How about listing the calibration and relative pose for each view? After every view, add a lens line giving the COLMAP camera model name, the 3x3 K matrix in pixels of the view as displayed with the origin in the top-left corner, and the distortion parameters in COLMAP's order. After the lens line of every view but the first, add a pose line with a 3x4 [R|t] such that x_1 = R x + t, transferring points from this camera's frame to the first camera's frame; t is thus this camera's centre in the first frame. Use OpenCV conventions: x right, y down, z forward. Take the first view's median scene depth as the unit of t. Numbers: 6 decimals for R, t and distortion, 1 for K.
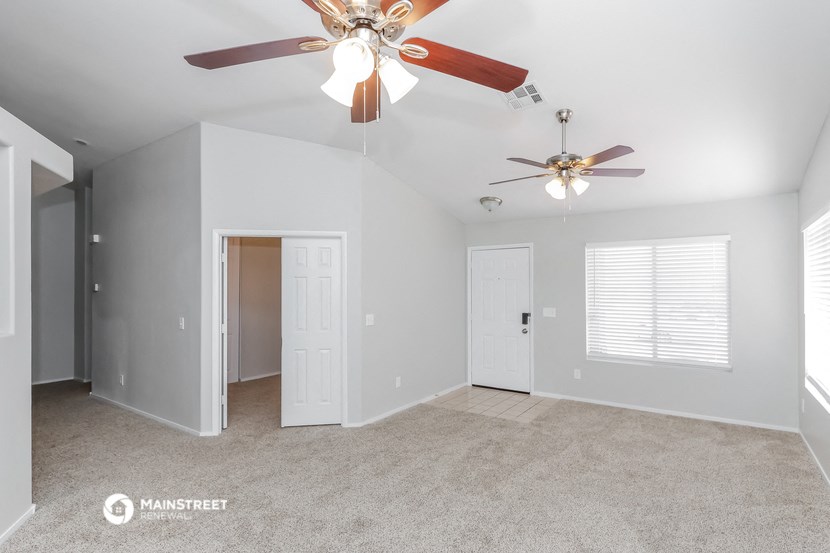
lens RADIAL K [[432.9, 0, 420.9], [0, 432.9, 278.2], [0, 0, 1]] dist [0.007413, 0.001005]
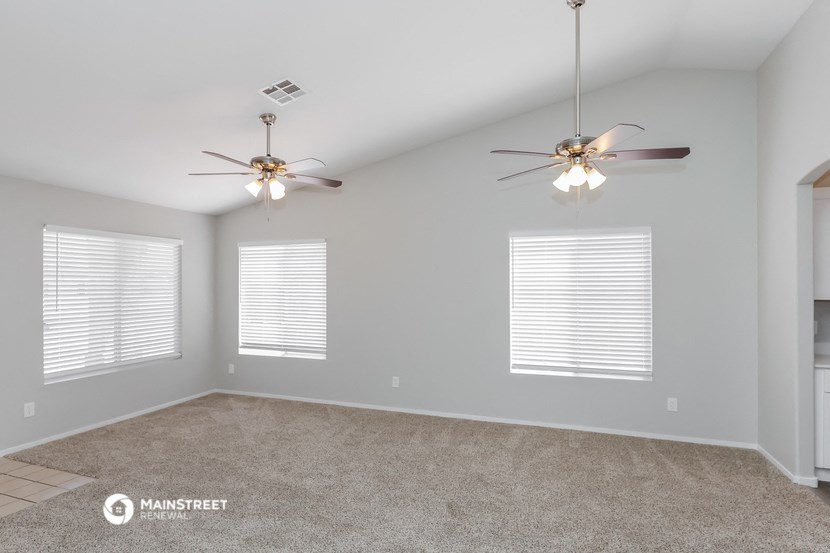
lens RADIAL K [[432.9, 0, 423.3], [0, 432.9, 280.9], [0, 0, 1]] dist [0.007413, 0.001005]
pose [[-0.271391, 0.013911, 0.962369, -0.591003], [-0.021786, 0.999551, -0.020592, 0.018548], [-0.962222, -0.026554, -0.270966, 0.708530]]
